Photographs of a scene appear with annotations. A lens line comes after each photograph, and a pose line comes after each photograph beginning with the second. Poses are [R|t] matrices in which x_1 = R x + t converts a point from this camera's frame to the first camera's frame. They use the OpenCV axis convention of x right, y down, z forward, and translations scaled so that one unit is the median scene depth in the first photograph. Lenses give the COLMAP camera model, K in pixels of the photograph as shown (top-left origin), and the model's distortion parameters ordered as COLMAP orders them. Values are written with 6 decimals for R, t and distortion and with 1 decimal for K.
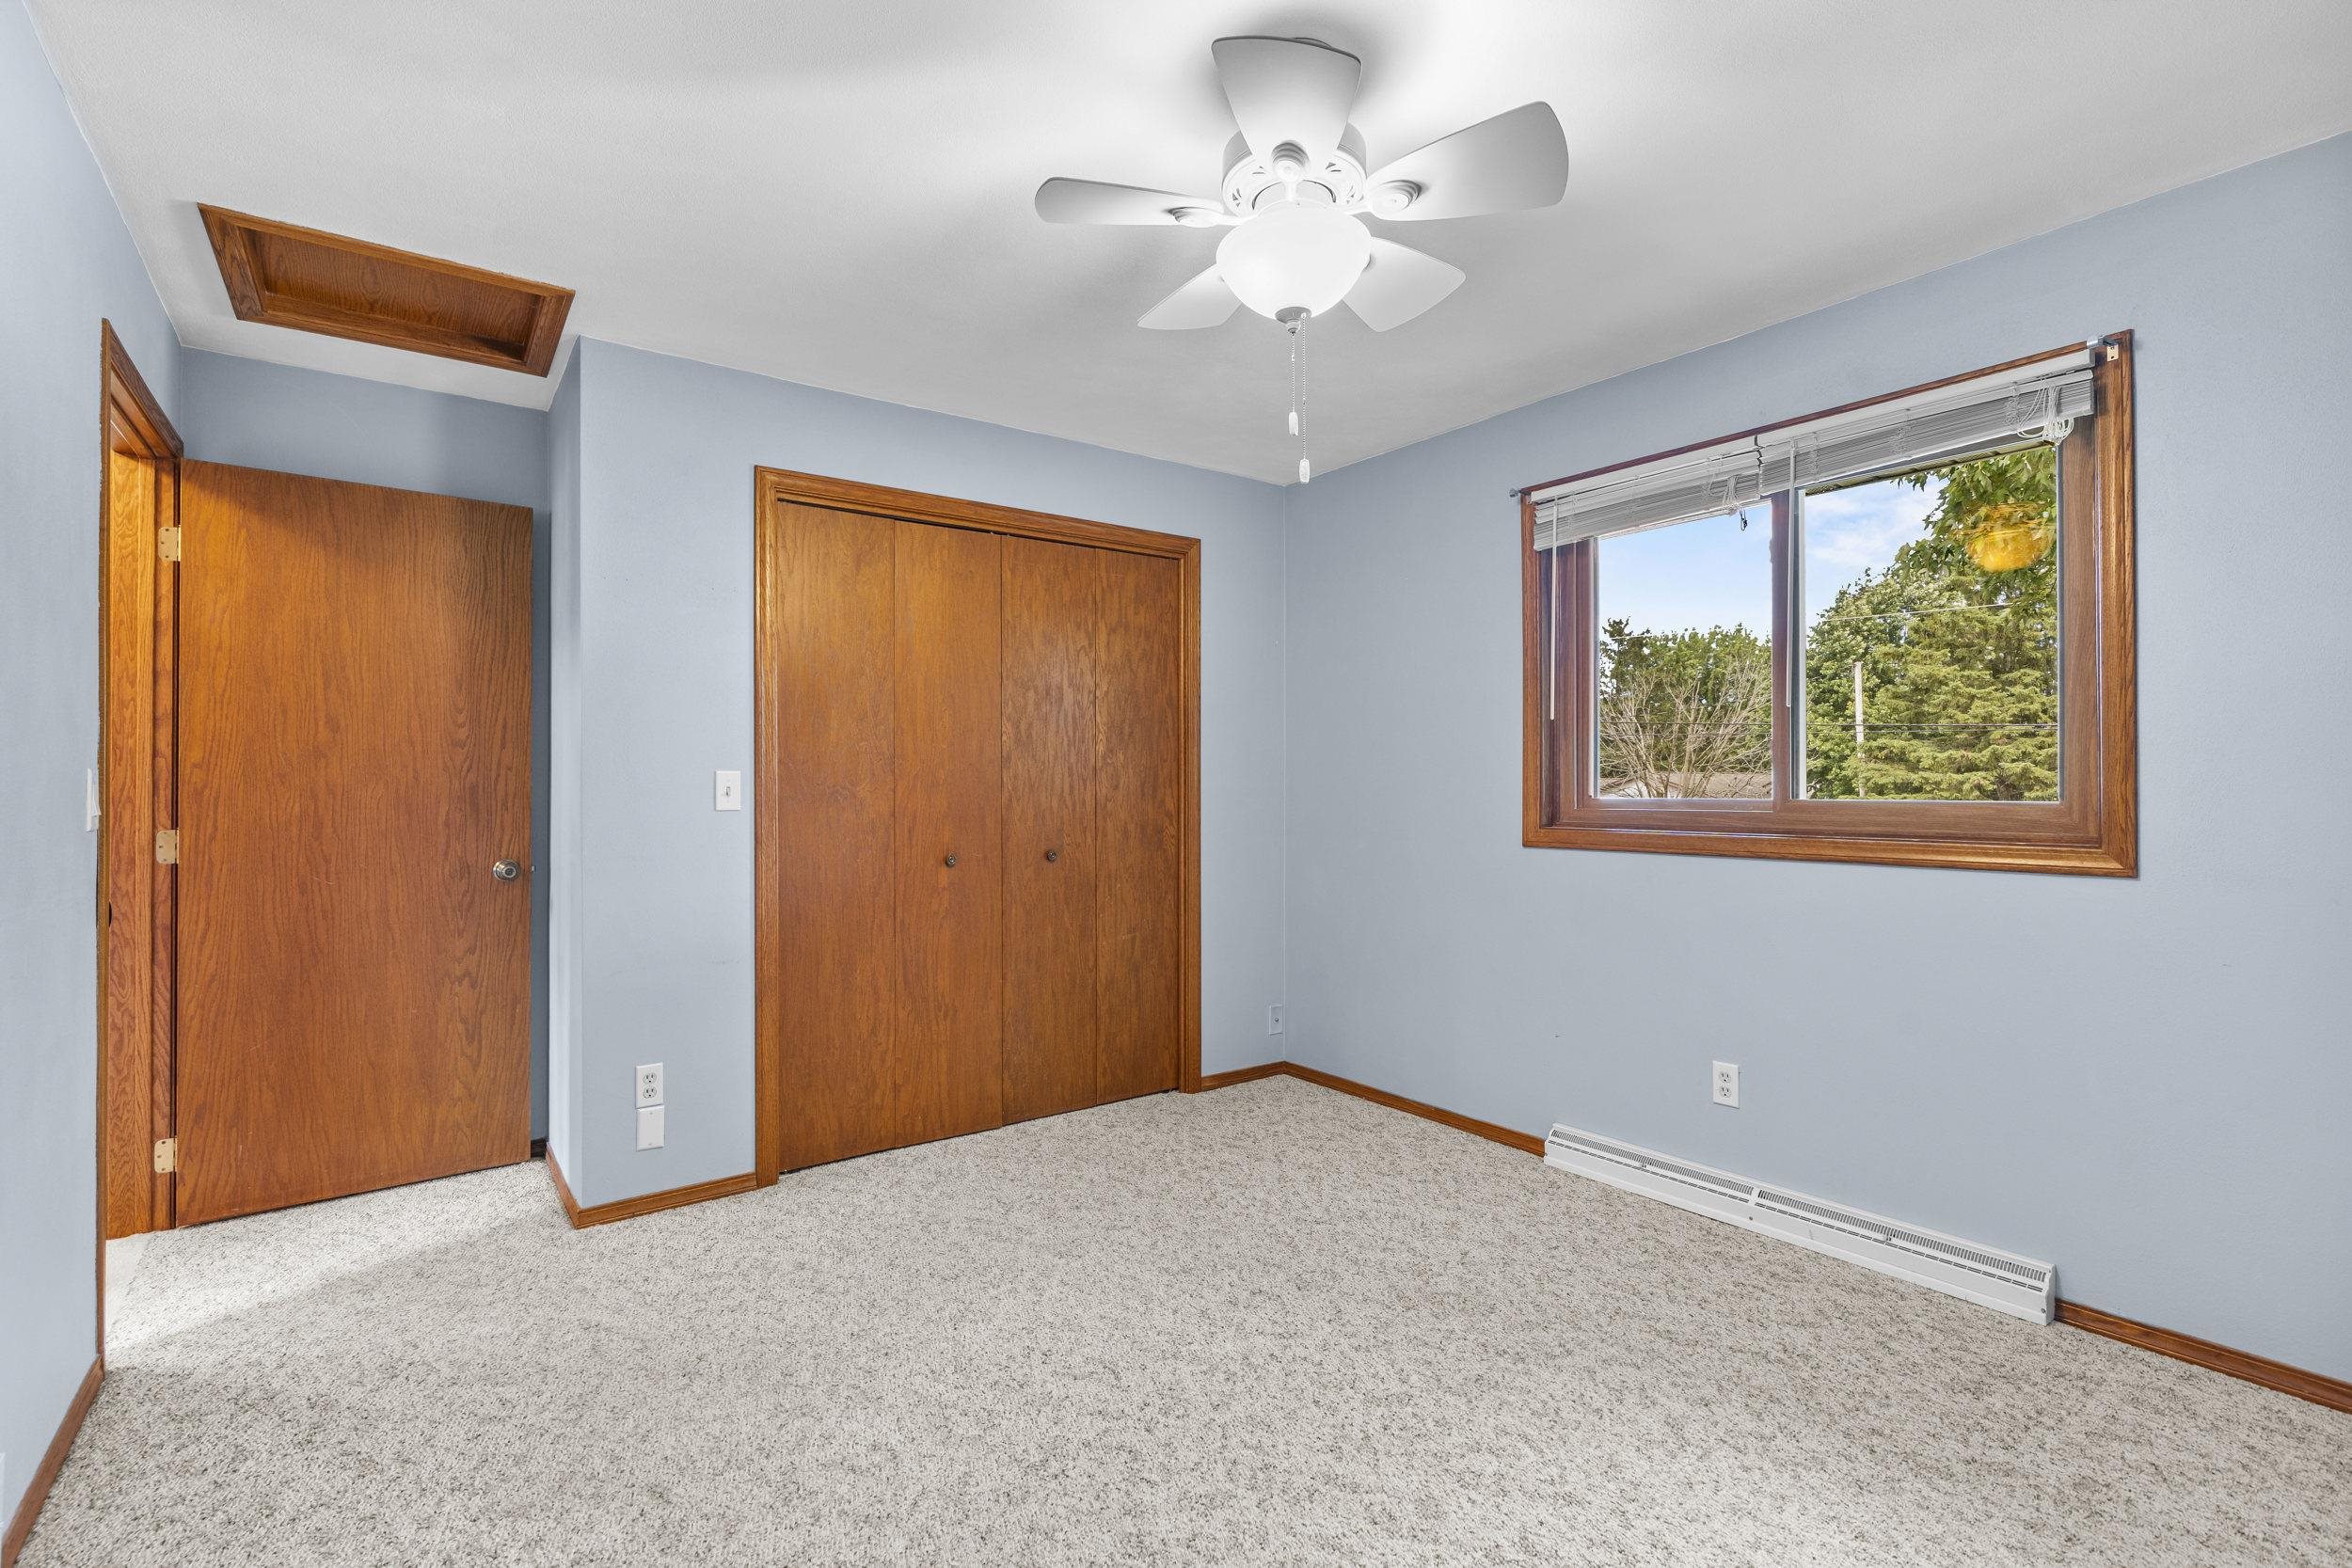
lens RADIAL K [[1060.4, 0, 1153.3], [0, 1060.4, 787.2], [0, 0, 1]] dist [-0.011199, 0.005780]
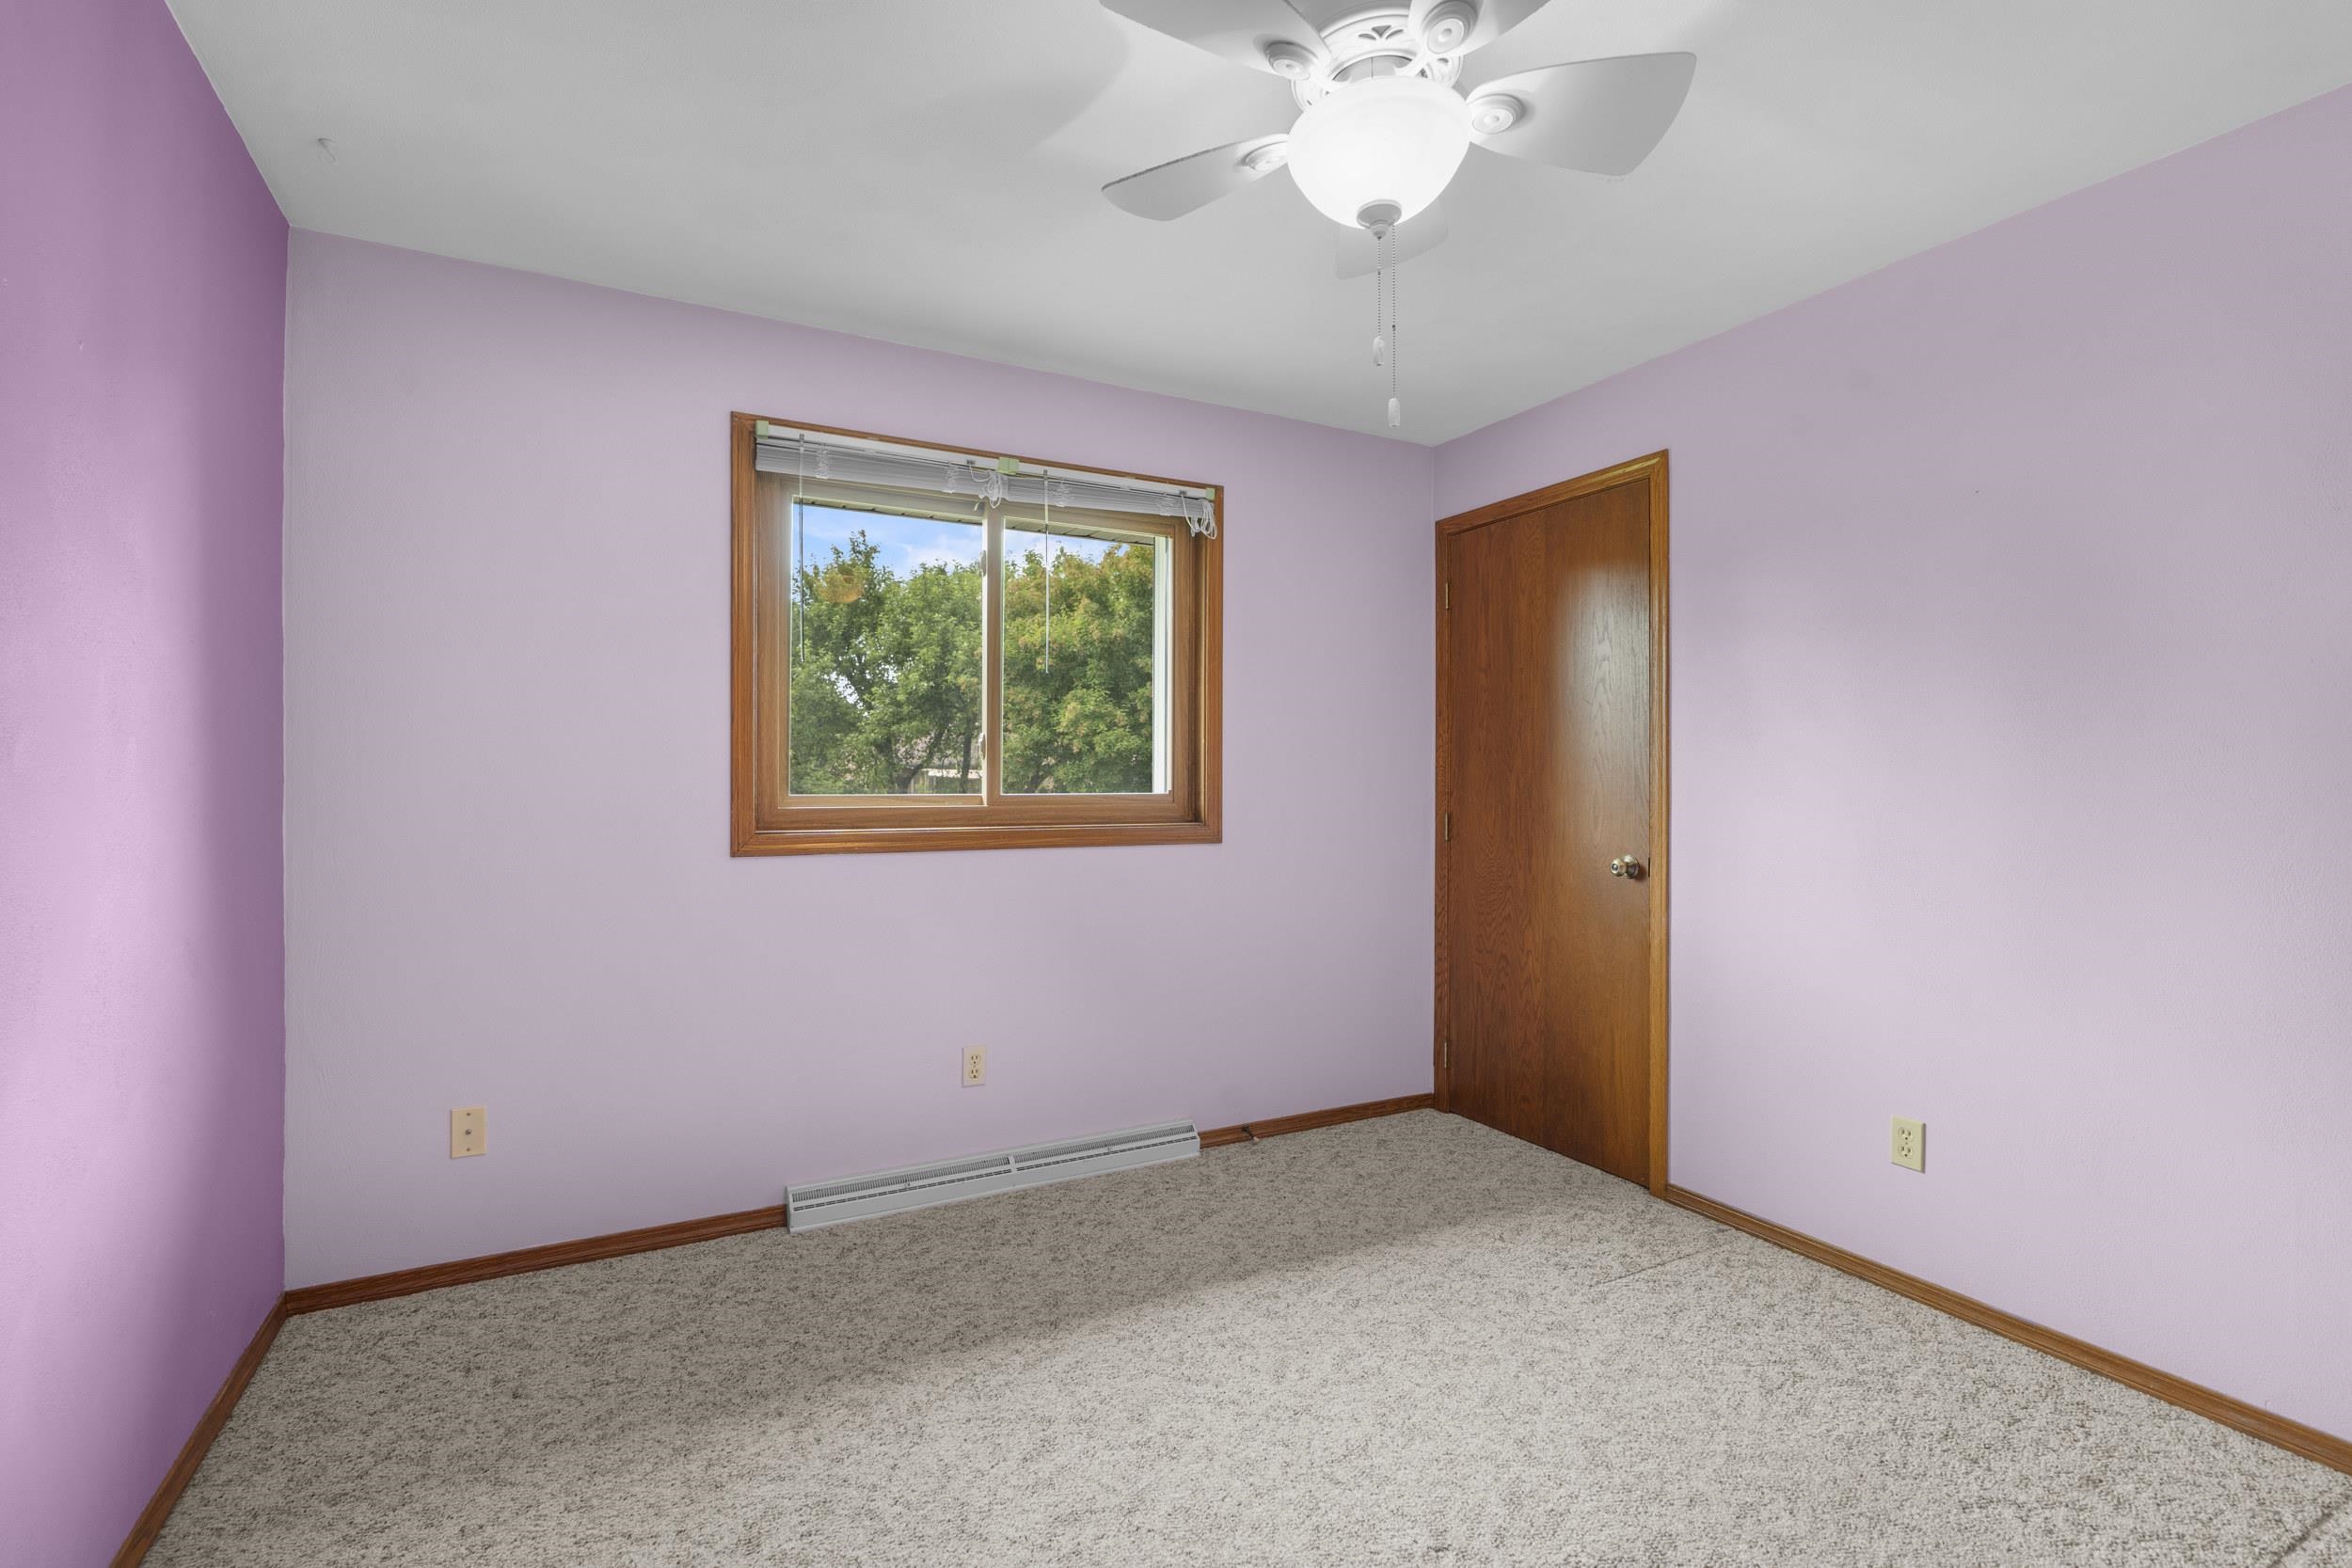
lens RADIAL K [[1060.4, 0, 1170.5], [0, 1060.4, 756.0], [0, 0, 1]] dist [-0.011199, 0.005780]
pose [[0.142375, 0.028062, 0.989415, -0.436728], [-0.000234, 0.999599, -0.028317, 0.002796], [-0.989813, 0.003800, 0.142325, 0.616304]]
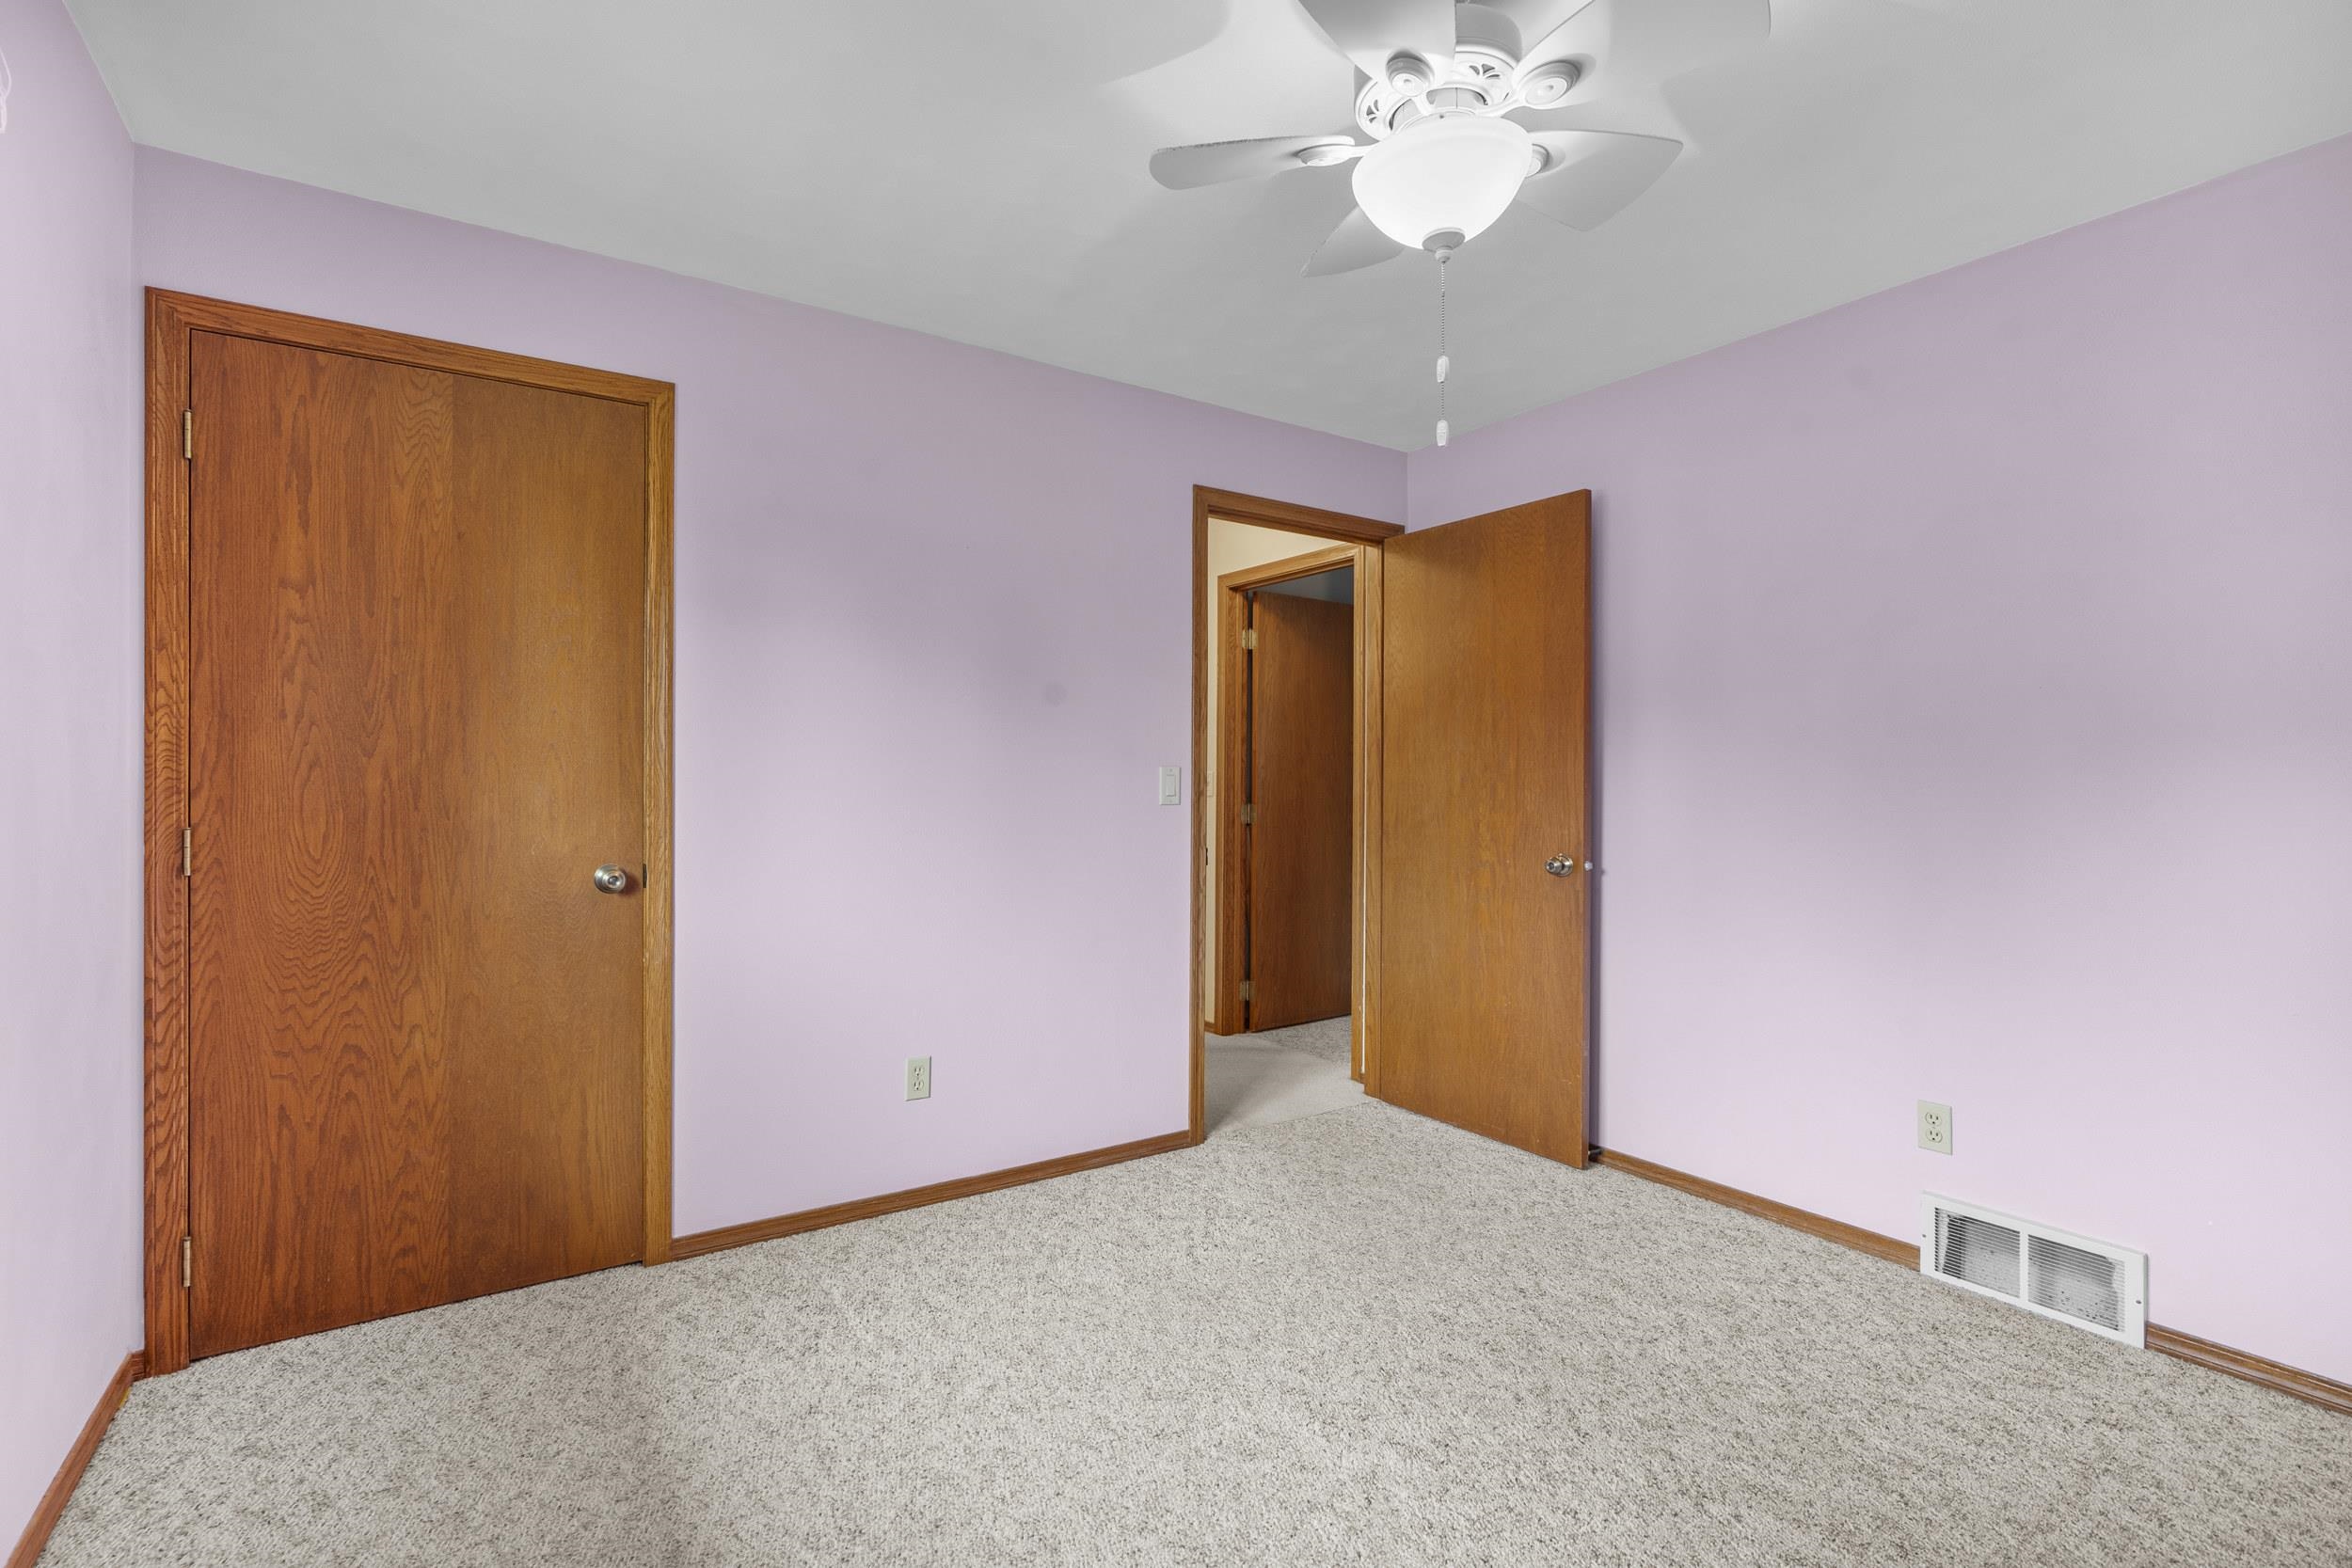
lens RADIAL K [[1060.4, 0, 1153.9], [0, 1060.4, 763.1], [0, 0, 1]] dist [-0.011199, 0.005780]
pose [[-0.998197, -0.001022, 0.060016, 0.160456], [-0.001456, 0.999973, -0.007182, -0.003348], [-0.060007, -0.007257, -0.998172, 1.108223]]
